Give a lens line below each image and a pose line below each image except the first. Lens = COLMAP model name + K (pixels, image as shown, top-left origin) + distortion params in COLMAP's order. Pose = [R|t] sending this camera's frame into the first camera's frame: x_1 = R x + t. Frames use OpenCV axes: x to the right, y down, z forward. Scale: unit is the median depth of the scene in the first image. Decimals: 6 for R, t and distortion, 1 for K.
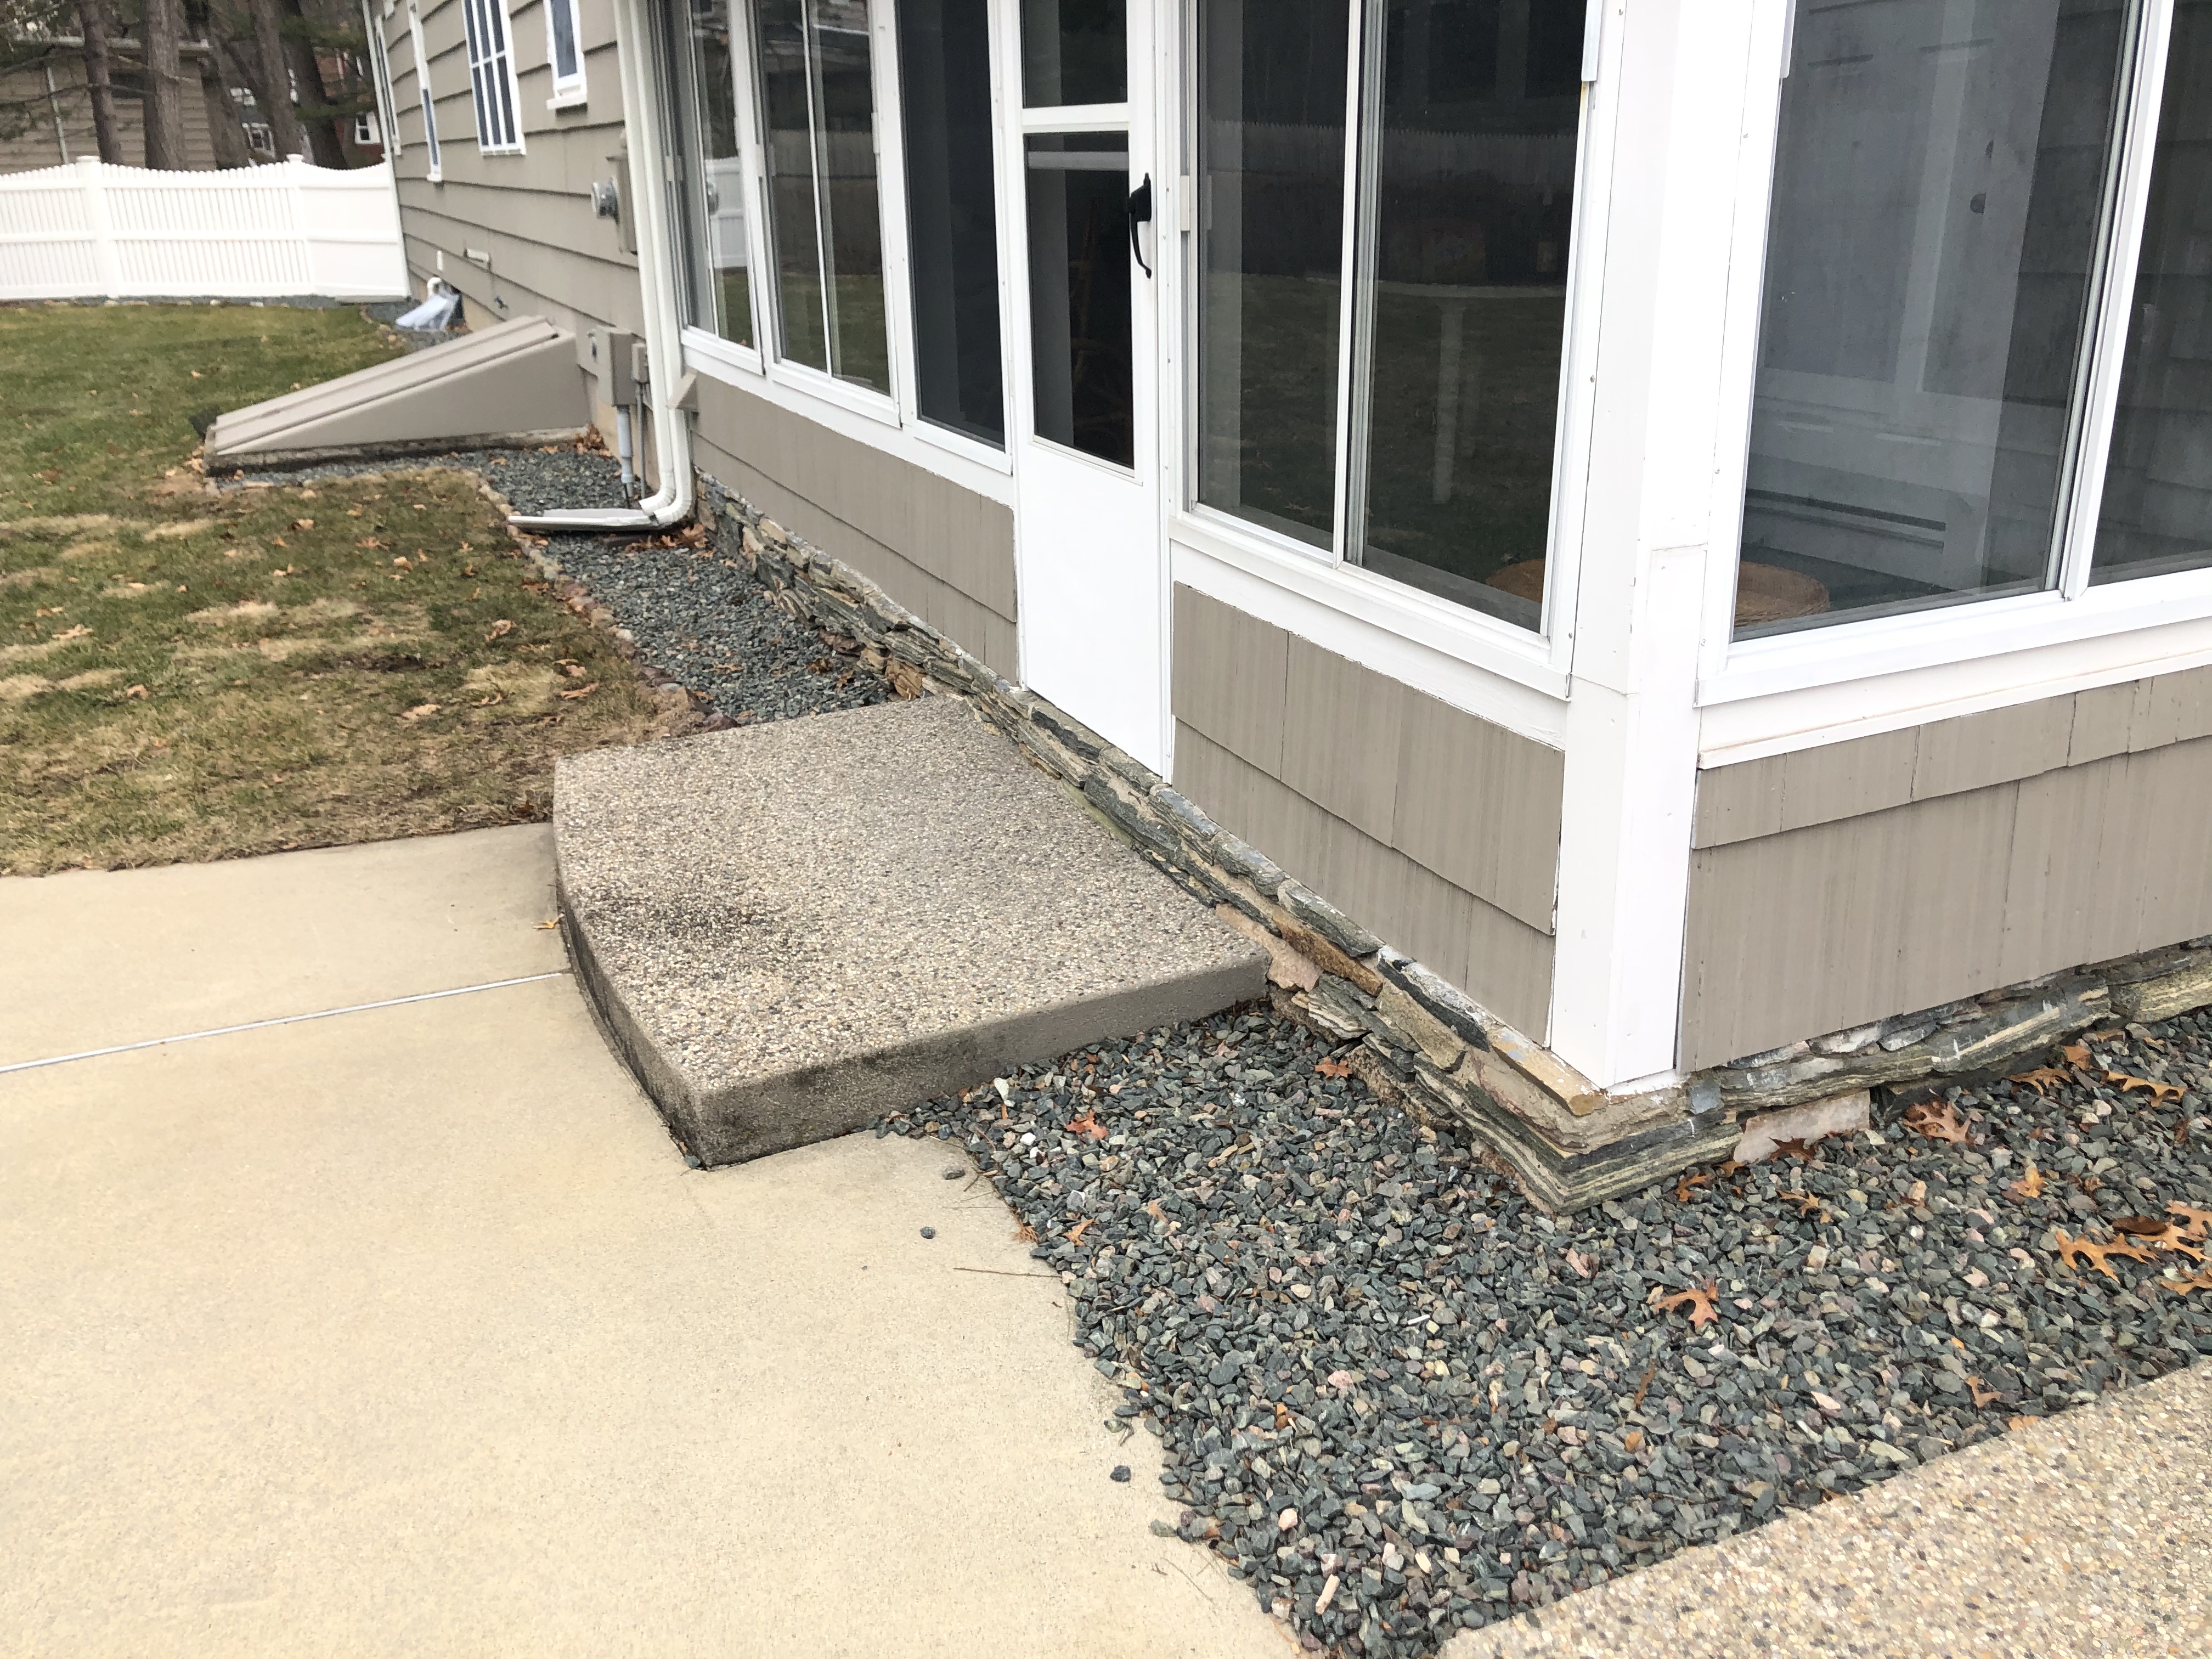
lens RADIAL K [[1796.4, 0, 1106.0], [0, 1796.4, 829.5], [0, 0, 1]] dist [0.048661, -0.070093]
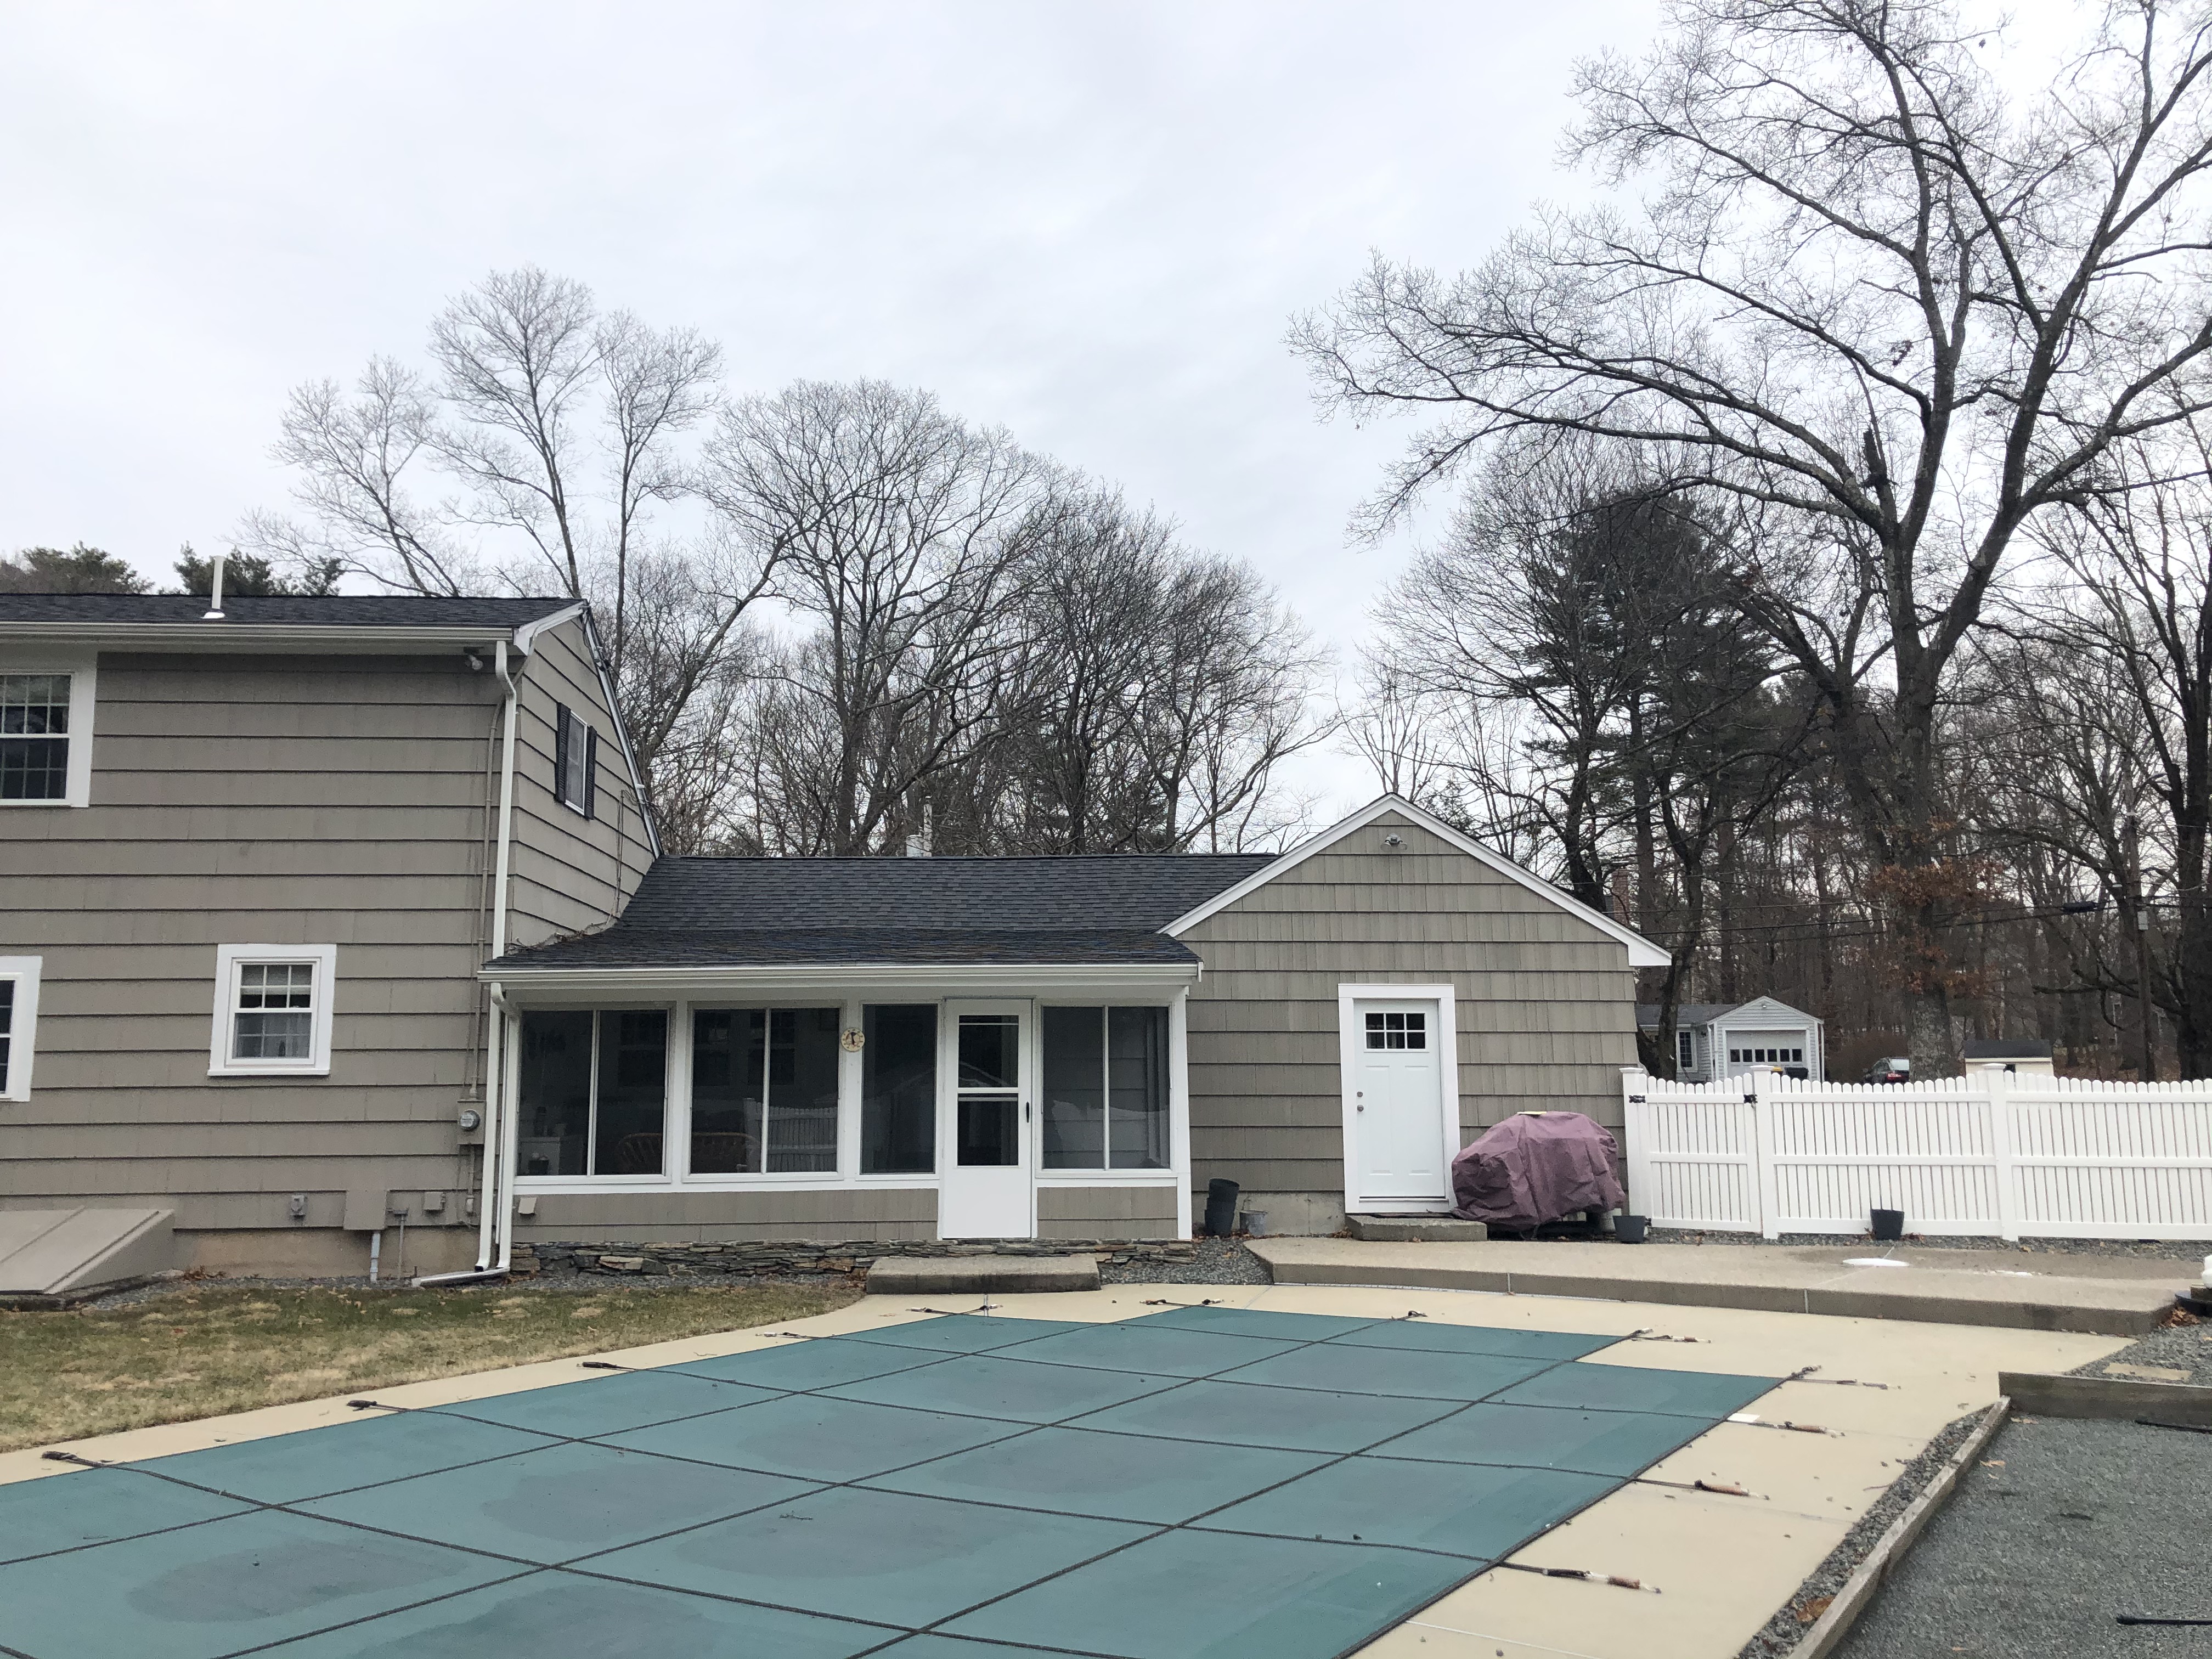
lens RADIAL K [[1799.7, 0, 1110.9], [0, 1799.7, 860.6], [0, 0, 1]] dist [0.114473, -0.307501]
pose [[0.354854, 0.138979, 0.924534, -5.096437], [0.330534, 0.906376, -0.263114, 0.448256], [-0.874543, 0.398957, 0.275694, -0.880147]]
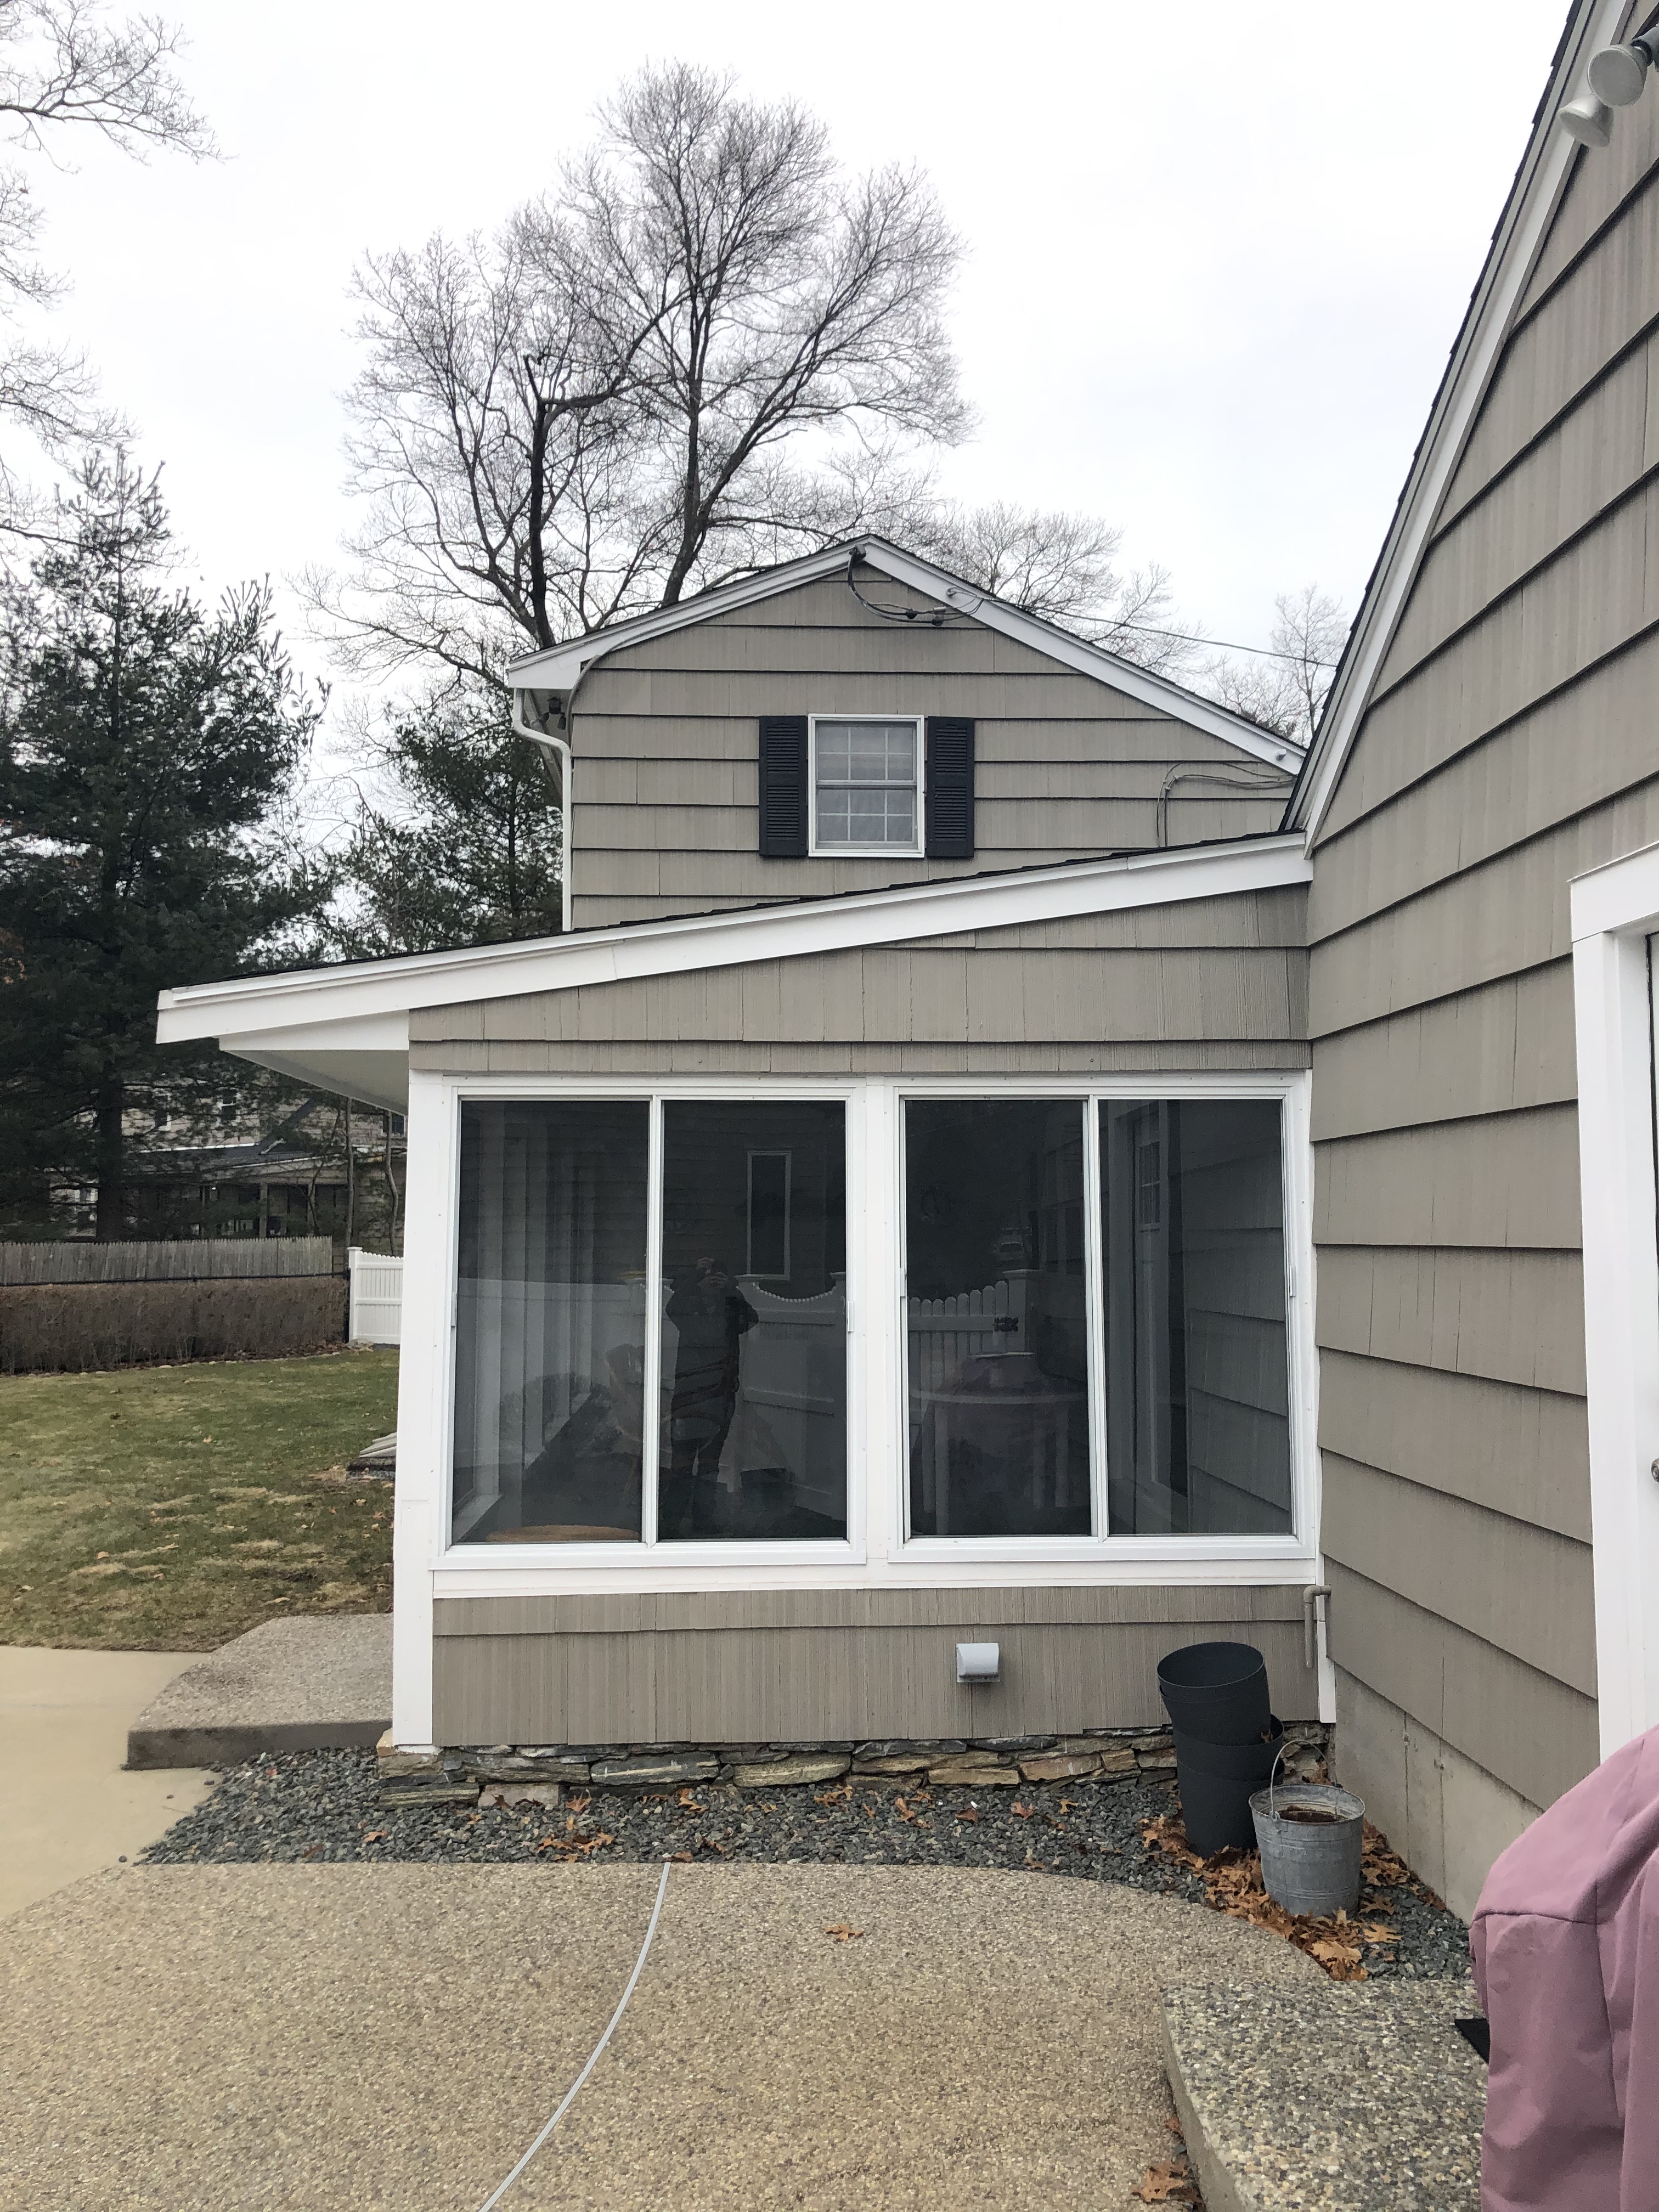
lens RADIAL K [[1796.4, 0, 829.5], [0, 1796.4, 1106.0], [0, 0, 1]] dist [0.048661, -0.070093]
pose [[0.933106, -0.003017, -0.359589, 1.352663], [-0.146602, 0.909902, -0.388054, 0.179617], [0.328362, 0.414811, 0.848593, -0.915663]]
